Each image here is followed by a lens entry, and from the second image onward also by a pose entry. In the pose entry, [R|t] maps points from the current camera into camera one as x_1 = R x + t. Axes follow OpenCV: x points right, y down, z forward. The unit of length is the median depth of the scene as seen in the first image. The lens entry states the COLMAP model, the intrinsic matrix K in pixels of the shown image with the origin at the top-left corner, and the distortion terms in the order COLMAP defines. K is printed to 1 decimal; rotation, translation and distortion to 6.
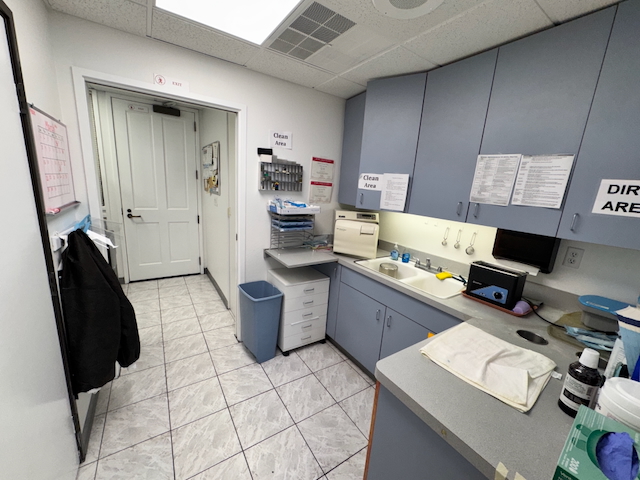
lens RADIAL K [[256.7, 0, 320.0], [0, 256.7, 240.0], [0, 0, 1]] dist [-0.000422, -0.000057]
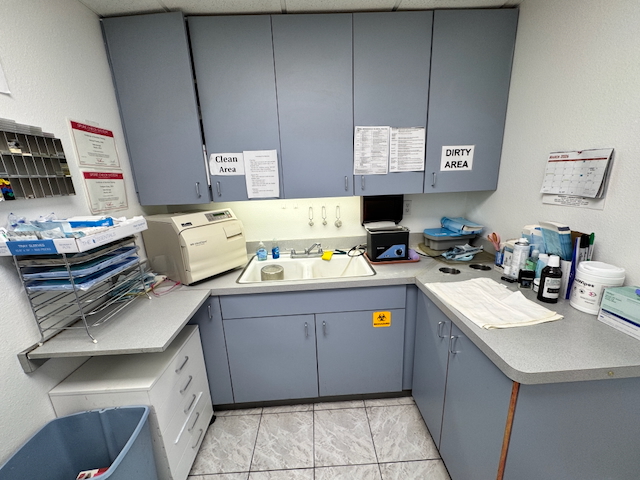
lens RADIAL K [[256.7, 0, 320.0], [0, 256.7, 240.0], [0, 0, 1]] dist [-0.000422, -0.000057]
pose [[0.514455, -0.295081, 0.805148, -0.303230], [0.255015, 0.949095, 0.184893, -0.104769], [-0.818720, 0.110205, 0.563517, 0.475160]]
